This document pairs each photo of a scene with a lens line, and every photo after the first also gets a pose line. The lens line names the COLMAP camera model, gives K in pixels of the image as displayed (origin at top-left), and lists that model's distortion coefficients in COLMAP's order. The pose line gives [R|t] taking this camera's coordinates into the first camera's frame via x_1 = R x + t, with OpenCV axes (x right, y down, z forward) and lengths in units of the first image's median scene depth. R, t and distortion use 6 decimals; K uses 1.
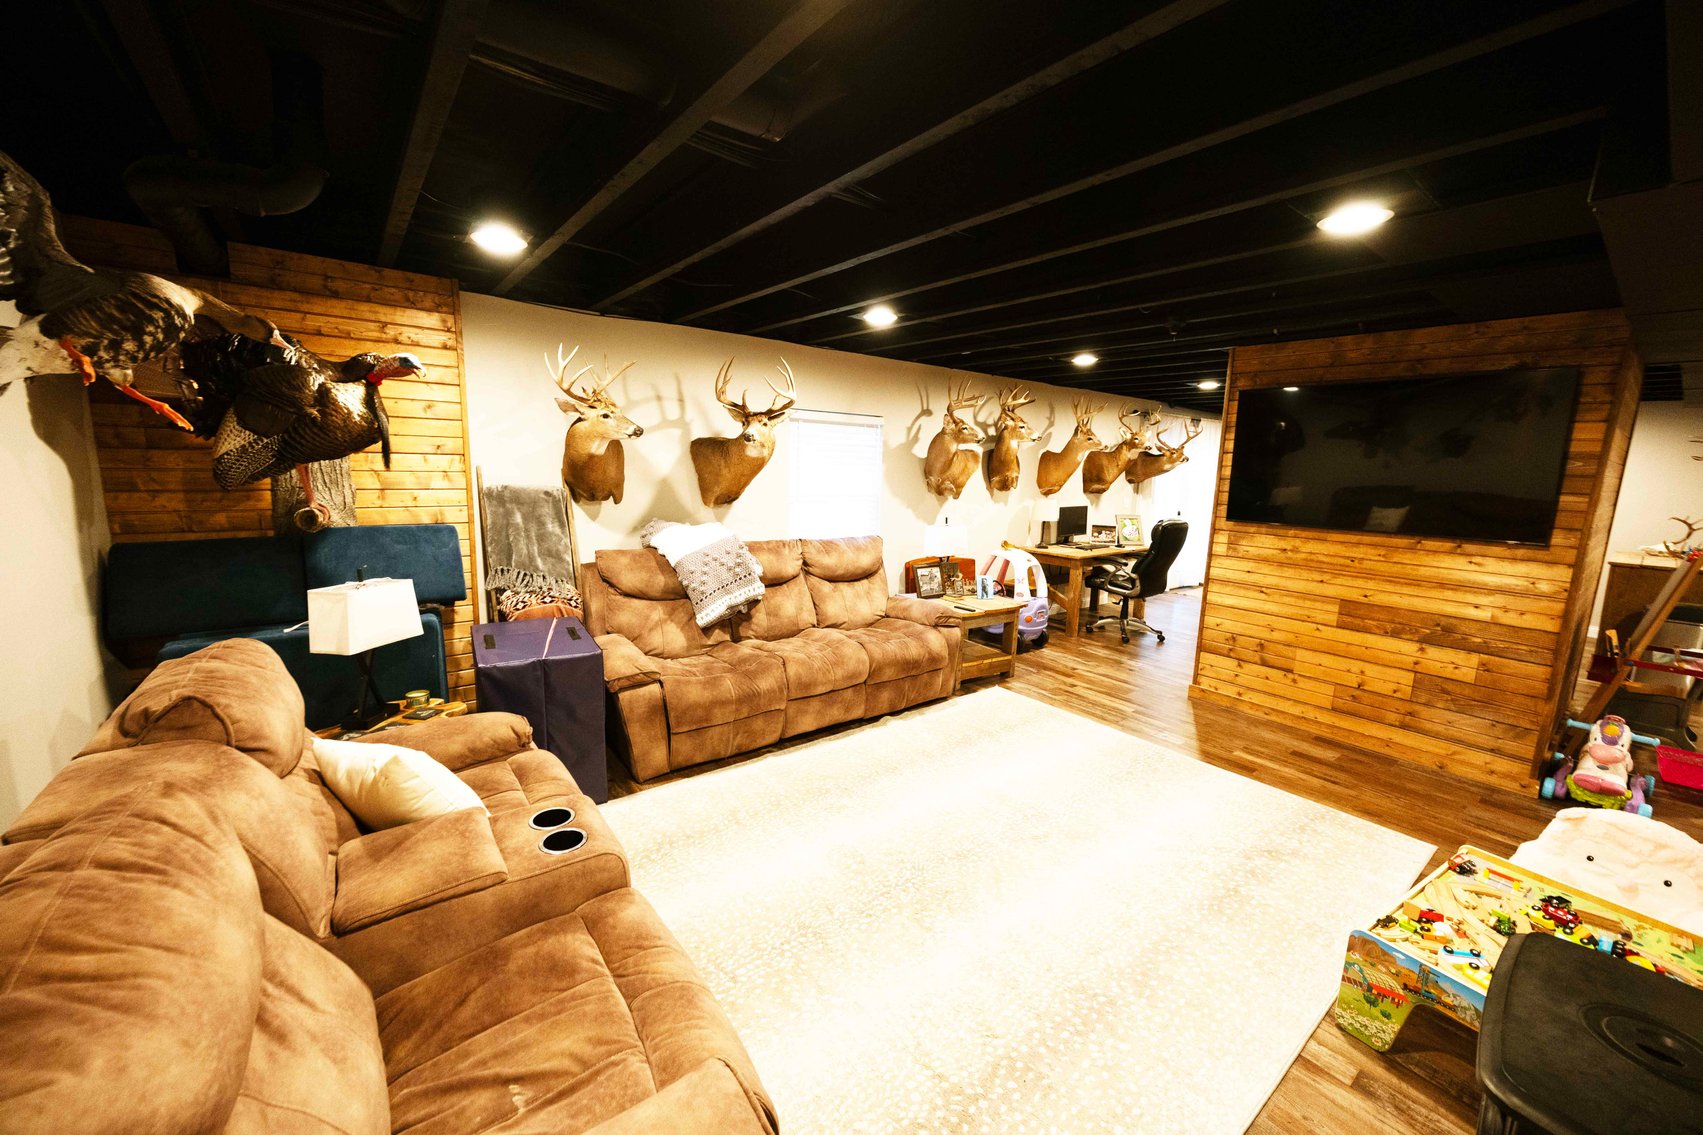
lens RADIAL K [[652.0, 0, 848.1], [0, 652.0, 574.0], [0, 0, 1]] dist [0.002761, -0.000789]
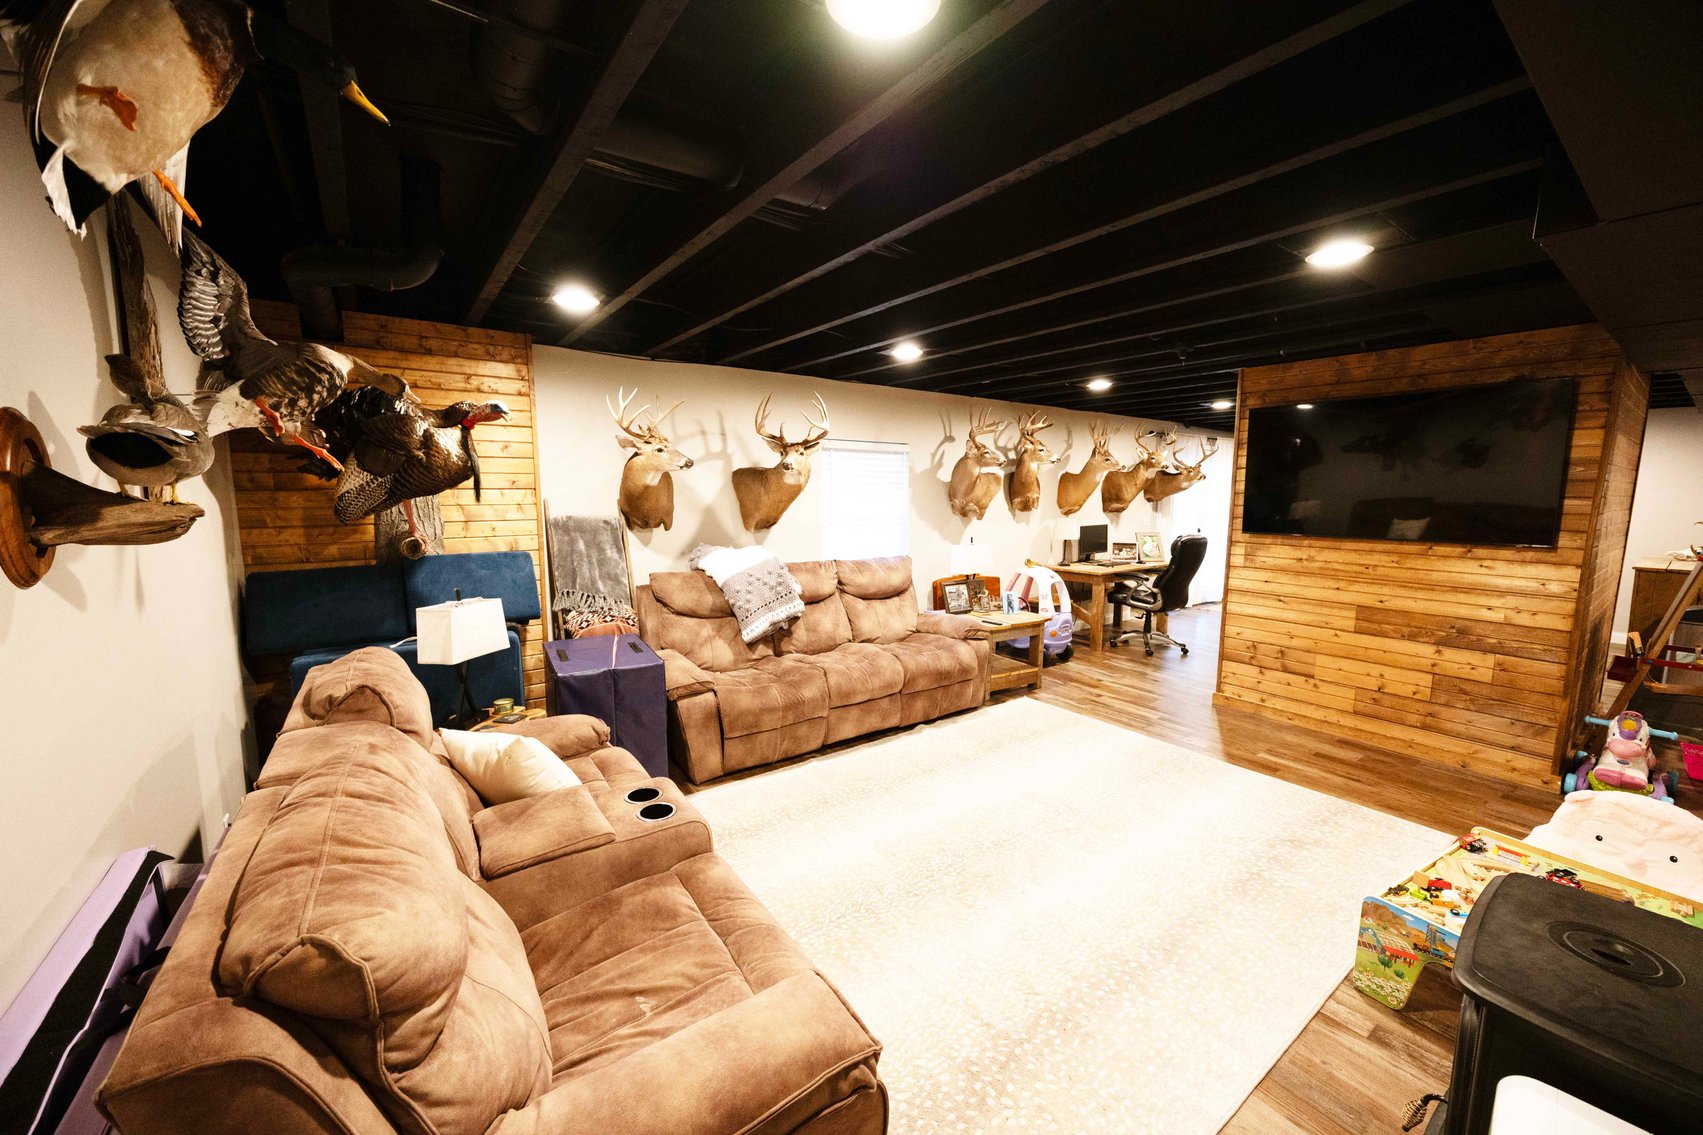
lens RADIAL K [[652.0, 0, 842.9], [0, 652.0, 581.3], [0, 0, 1]] dist [0.002761, -0.000789]
pose [[0.999057, -0.021692, -0.037616, -0.026199], [0.020404, 0.999203, -0.034297, 0.022570], [0.038330, 0.033497, 0.998704, -0.081163]]
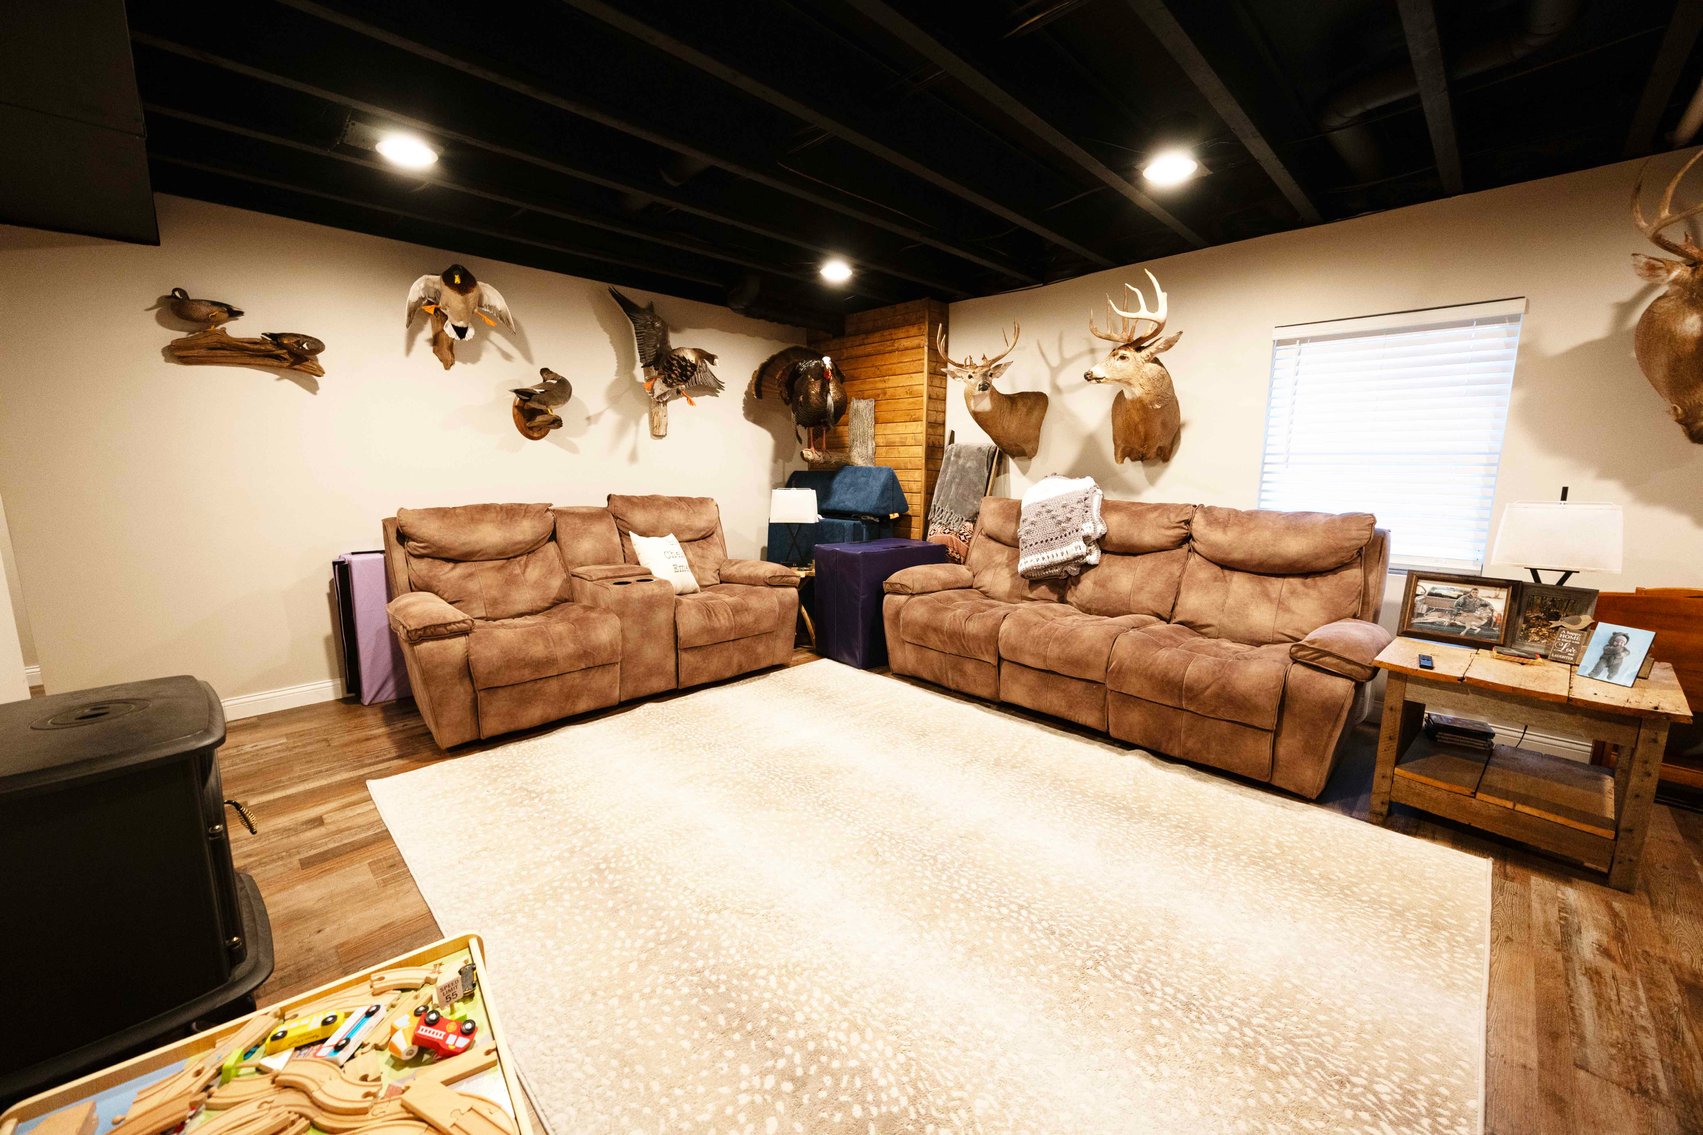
lens RADIAL K [[652.0, 0, 842.3], [0, 652.0, 566.0], [0, 0, 1]] dist [0.002761, -0.000789]
pose [[0.118134, 0.128808, -0.984608, 0.794843], [-0.169074, 0.979682, 0.107878, 0.004316], [0.978498, 0.153727, 0.137512, 0.652579]]
